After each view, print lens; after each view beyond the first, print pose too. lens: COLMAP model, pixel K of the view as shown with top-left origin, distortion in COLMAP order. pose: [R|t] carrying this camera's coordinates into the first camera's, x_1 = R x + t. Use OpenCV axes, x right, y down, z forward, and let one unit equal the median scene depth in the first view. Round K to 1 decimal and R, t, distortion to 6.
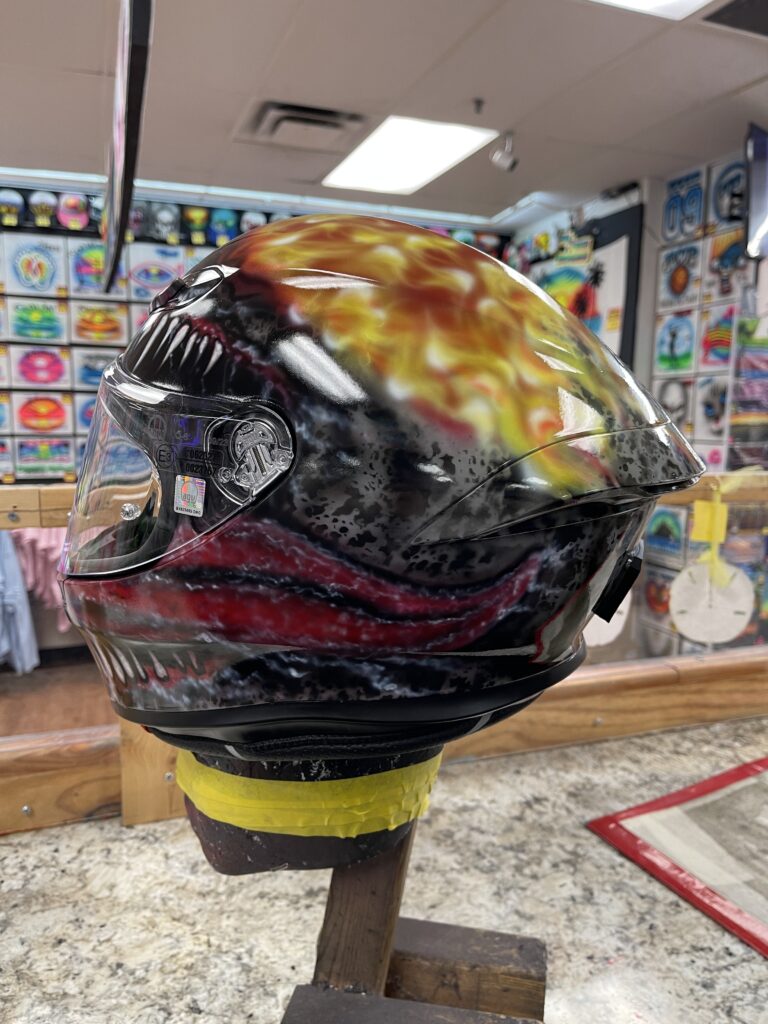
lens RADIAL K [[776.0, 0, 376.4], [0, 776.0, 516.1], [0, 0, 1]] dist [0.077439, -0.125253]
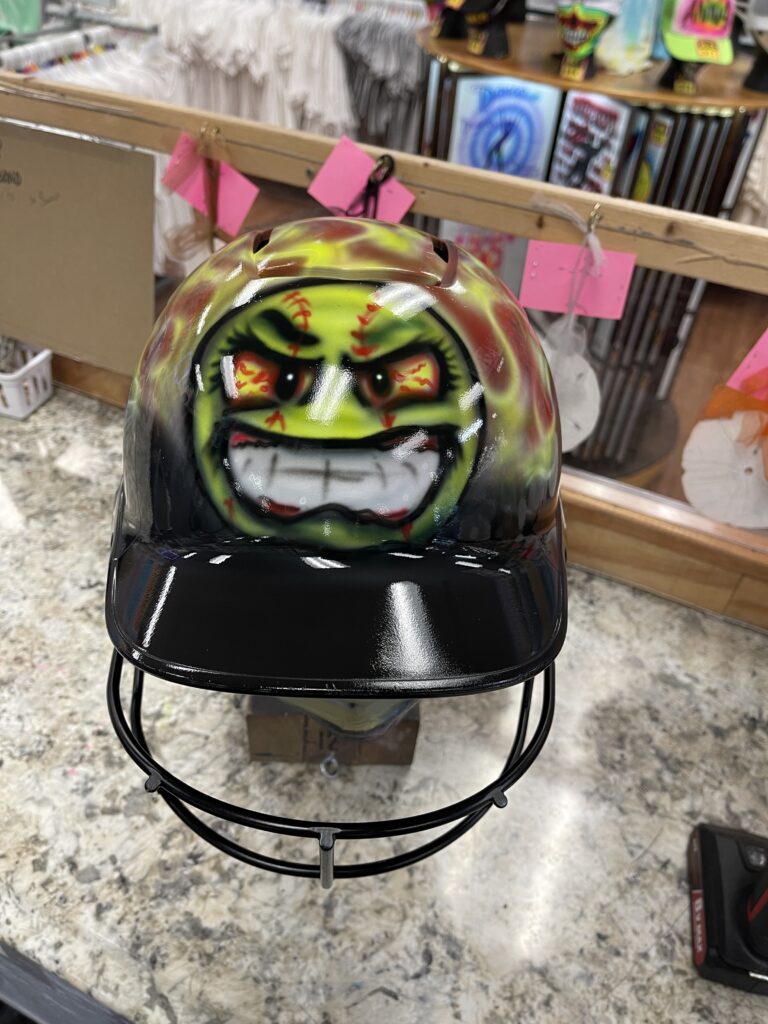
lens RADIAL K [[784.0, 0, 376.0], [0, 784.0, 518.1], [0, 0, 1]] dist [0.059785, -0.104103]
pose [[0.710209, 0.477811, -0.517010, 0.245095], [-0.163345, 0.826202, 0.539175, -0.146162], [0.684778, -0.298476, 0.664824, 0.327355]]
